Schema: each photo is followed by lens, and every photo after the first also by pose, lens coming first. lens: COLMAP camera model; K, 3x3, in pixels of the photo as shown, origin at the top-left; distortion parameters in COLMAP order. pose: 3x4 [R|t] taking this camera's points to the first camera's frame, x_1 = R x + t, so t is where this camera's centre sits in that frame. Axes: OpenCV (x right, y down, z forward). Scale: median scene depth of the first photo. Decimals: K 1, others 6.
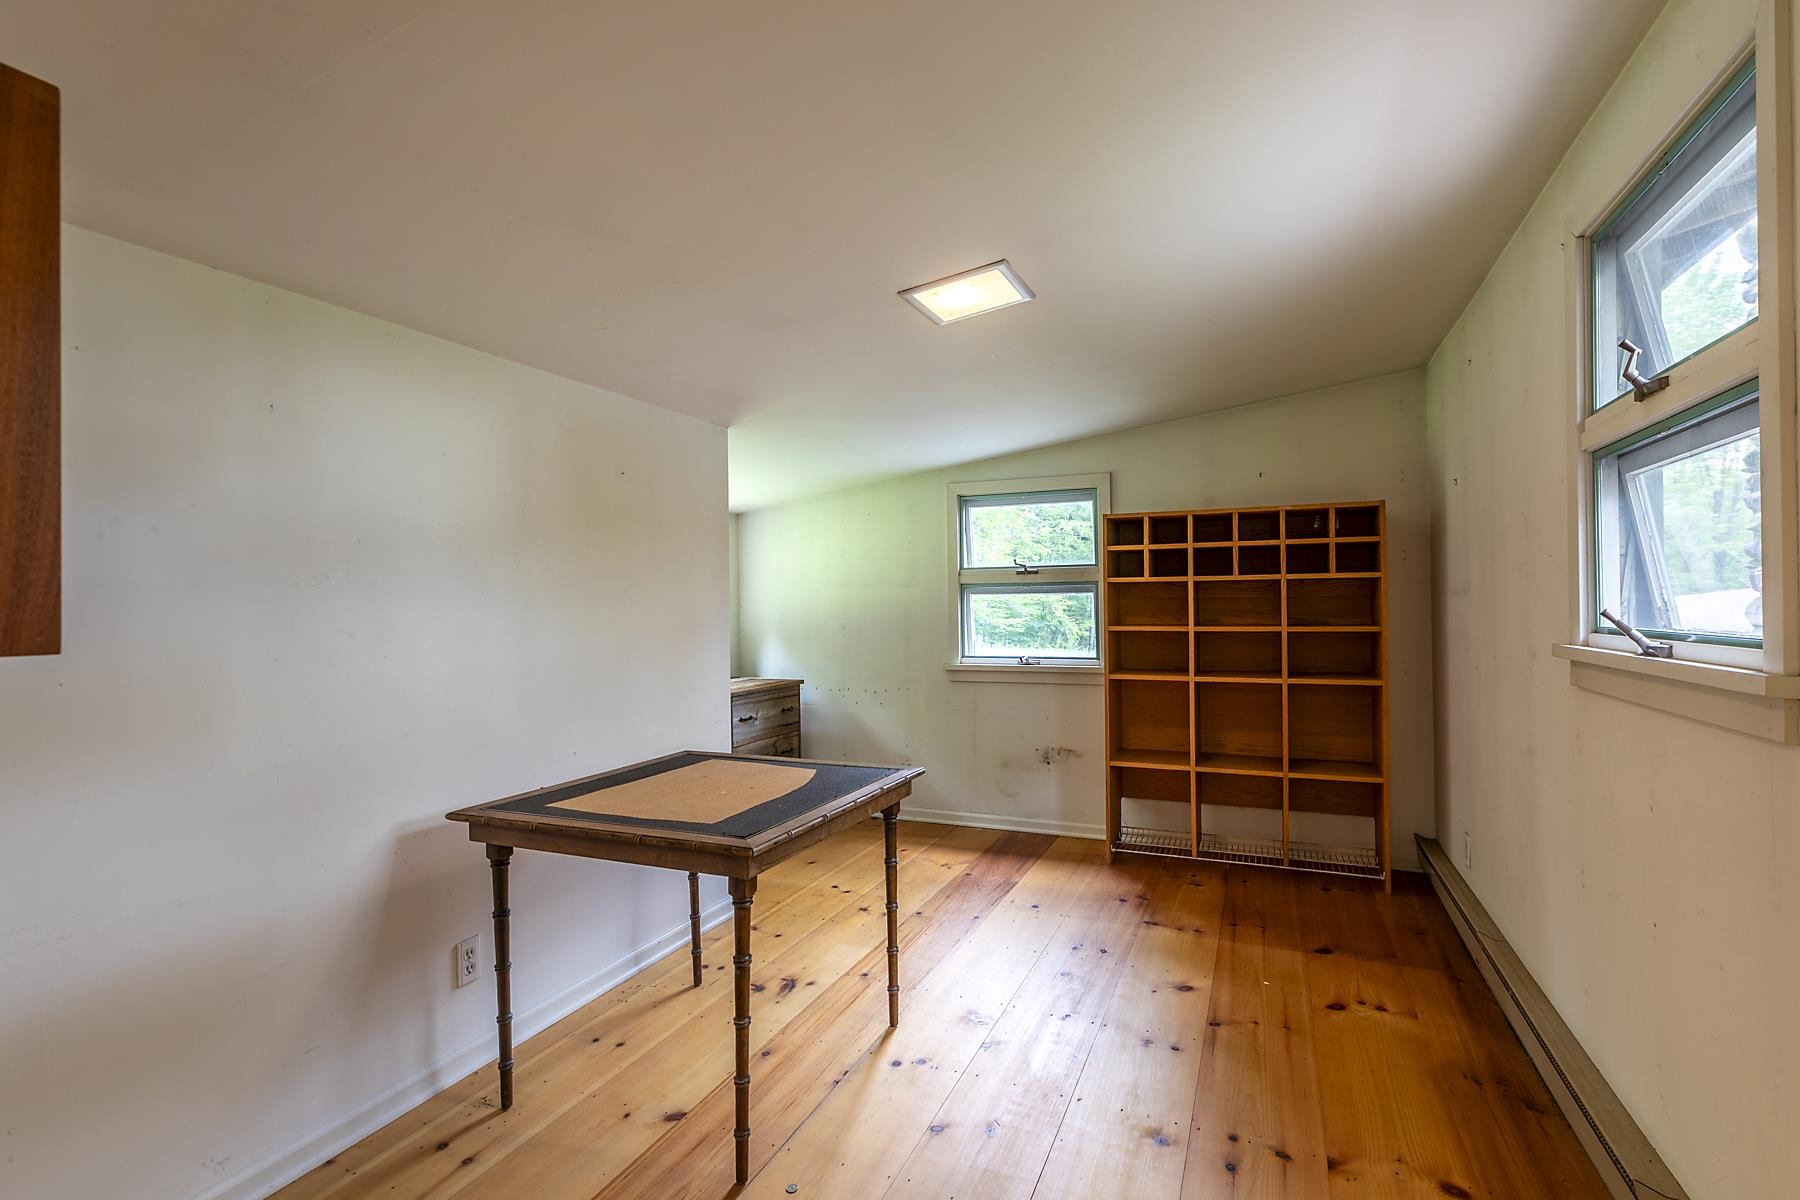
lens RADIAL K [[806.7, 0, 902.6], [0, 806.7, 605.4], [0, 0, 1]] dist [0.003225, 0.001951]
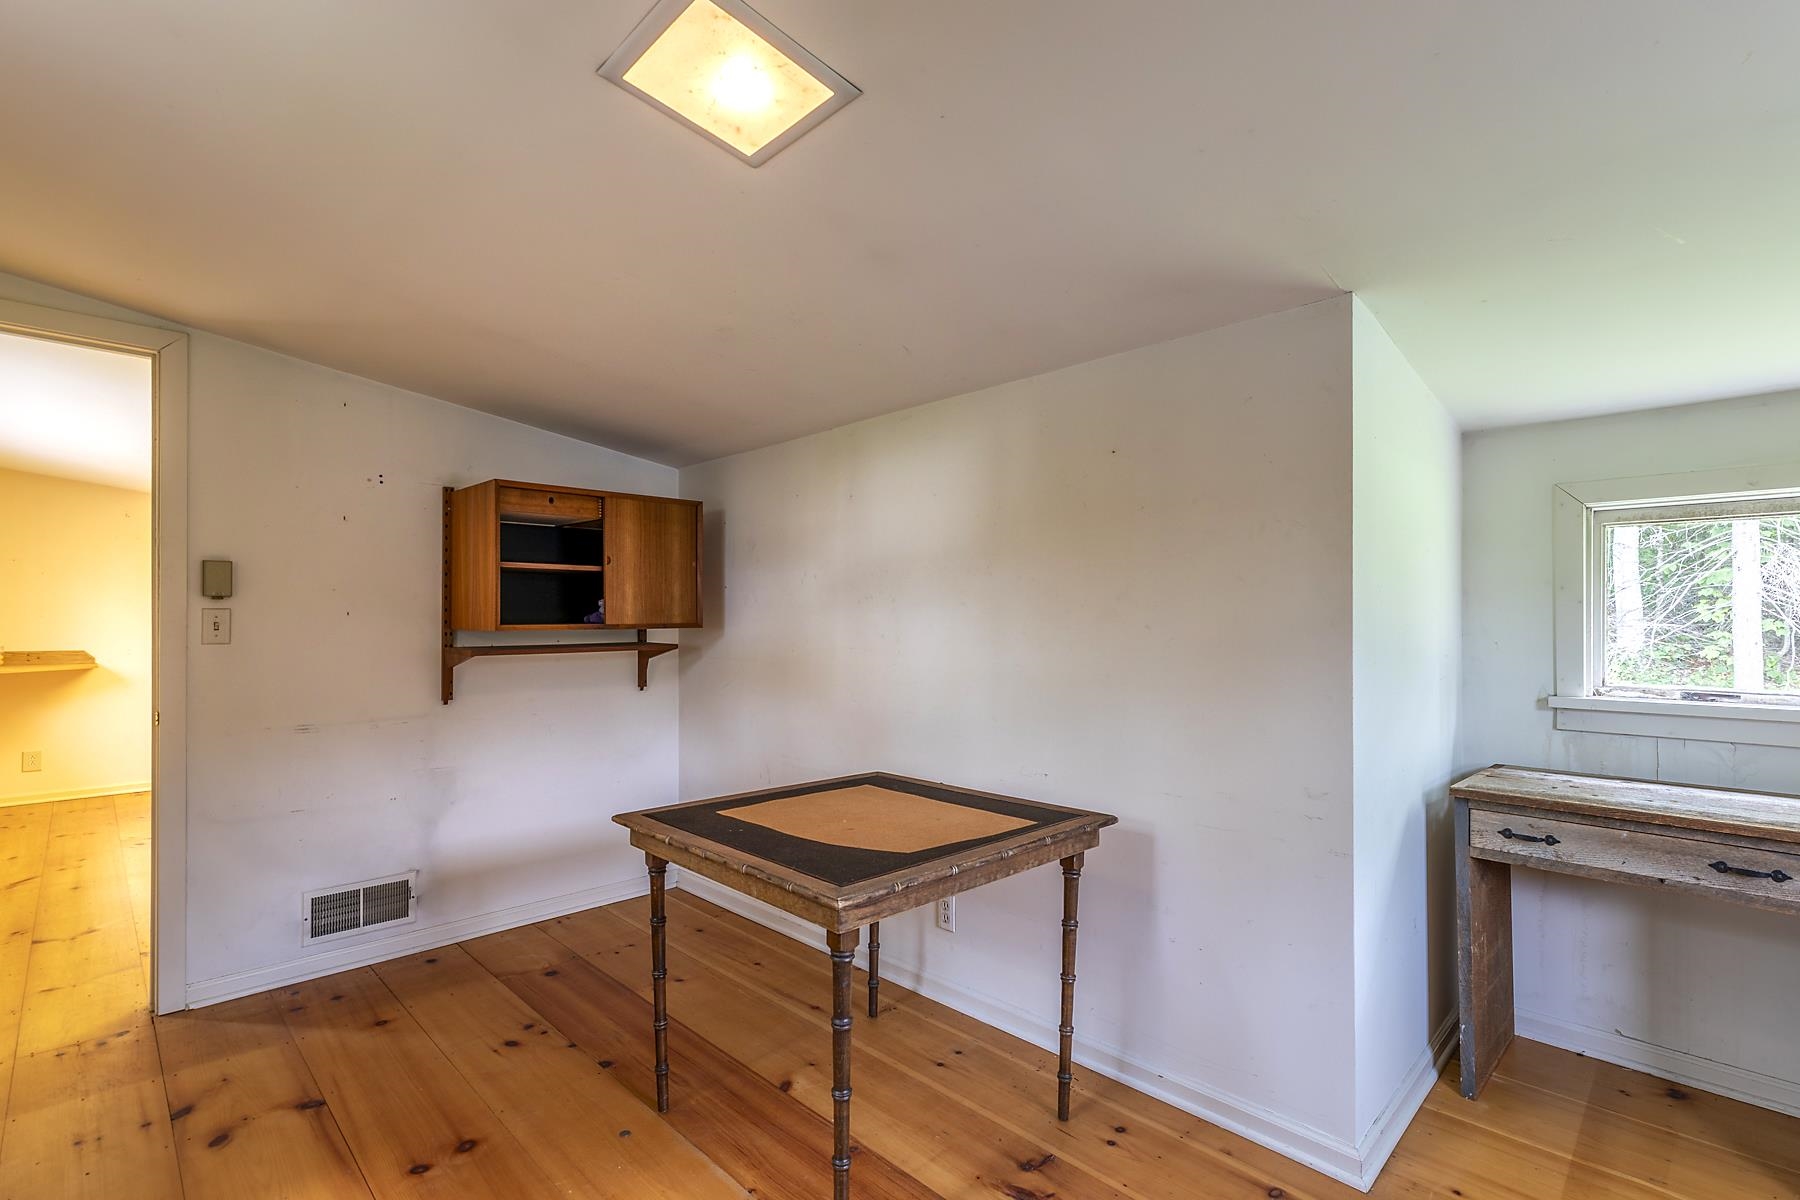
lens RADIAL K [[806.7, 0, 901.3], [0, 806.7, 605.1], [0, 0, 1]] dist [0.003225, 0.001951]
pose [[-0.348843, 0.002205, -0.937179, 0.632955], [0.008784, 0.999961, -0.000917, -0.016168], [0.937140, -0.008552, -0.348849, 1.407786]]
